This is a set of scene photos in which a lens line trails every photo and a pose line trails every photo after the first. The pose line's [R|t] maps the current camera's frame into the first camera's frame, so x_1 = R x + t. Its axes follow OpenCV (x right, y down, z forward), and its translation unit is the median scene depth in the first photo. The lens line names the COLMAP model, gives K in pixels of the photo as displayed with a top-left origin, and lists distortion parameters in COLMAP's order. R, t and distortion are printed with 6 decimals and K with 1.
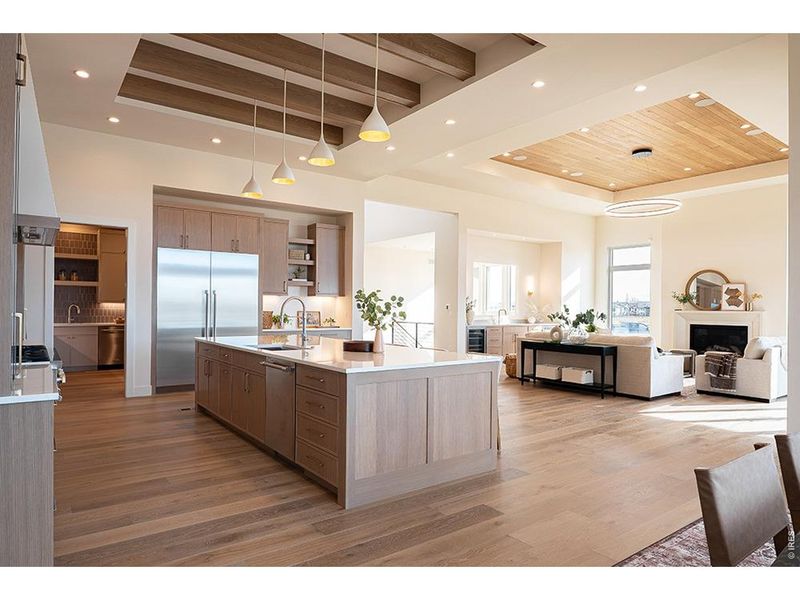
lens RADIAL K [[512.8, 0, 400.0], [0, 512.8, 300.0], [0, 0, 1]] dist [-0.003001, -0.002600]
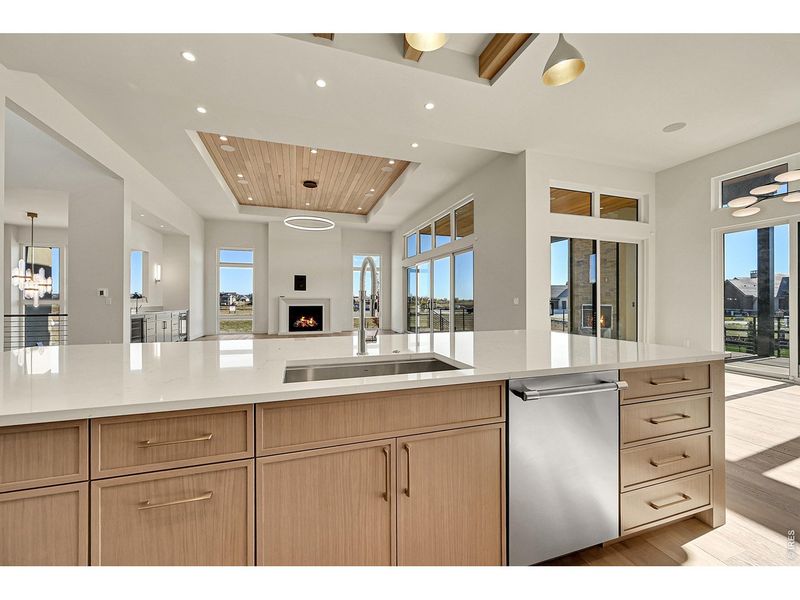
lens RADIAL K [[312.0, 0, 400.0], [0, 312.0, 300.0], [0, 0, 1]] dist [-0.001818, -0.000138]
pose [[0.315662, -0.007528, 0.948842, -0.193000], [-0.011265, 0.999868, 0.011680, 0.012832], [-0.948805, -0.014375, 0.315536, 0.360728]]
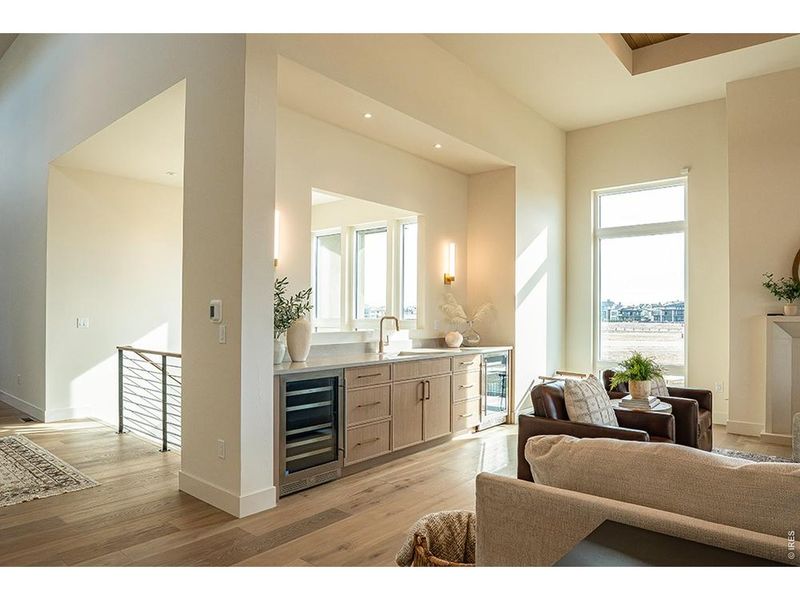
lens RADIAL K [[512.8, 0, 400.0], [0, 512.8, 300.0], [0, 0, 1]] dist [-0.003001, -0.002600]
pose [[0.974447, -0.000221, 0.224619, 0.116437], [0.001767, 0.999976, -0.006680, 0.008656], [-0.224613, 0.006906, 0.974424, 0.598748]]
